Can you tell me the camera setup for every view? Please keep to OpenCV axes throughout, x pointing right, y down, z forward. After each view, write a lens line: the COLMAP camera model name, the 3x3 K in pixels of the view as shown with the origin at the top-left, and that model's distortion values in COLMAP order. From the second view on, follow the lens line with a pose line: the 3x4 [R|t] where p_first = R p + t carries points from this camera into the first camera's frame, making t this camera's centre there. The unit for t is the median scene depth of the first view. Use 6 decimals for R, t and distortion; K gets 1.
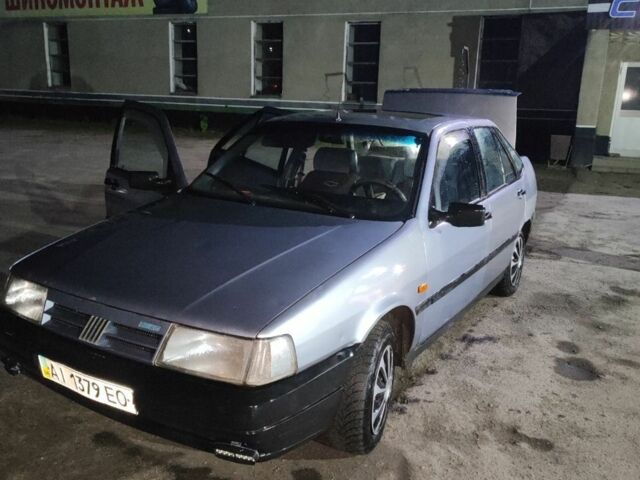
lens RADIAL K [[607.8, 0, 320.2], [0, 607.8, 240.4], [0, 0, 1]] dist [0.020760, 0.000000]
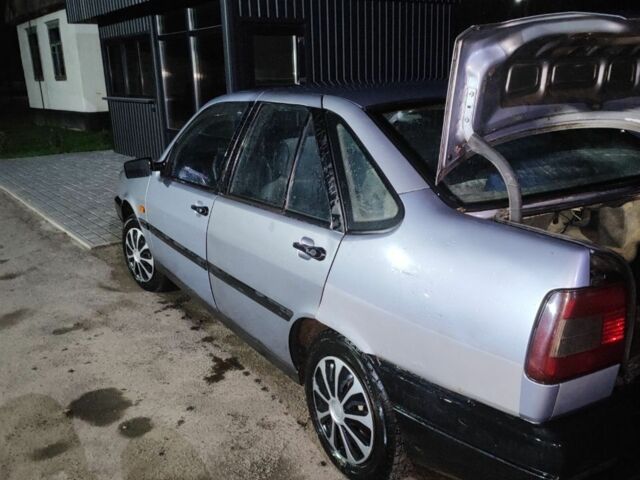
lens RADIAL K [[607.8, 0, 320.8], [0, 607.8, 242.1], [0, 0, 1]] dist [0.020760, 0.000000]
pose [[-0.456216, 0.228492, -0.860034, 0.900589], [-0.197169, 0.916495, 0.348083, -0.311837], [0.867751, 0.328373, -0.373068, 1.439344]]
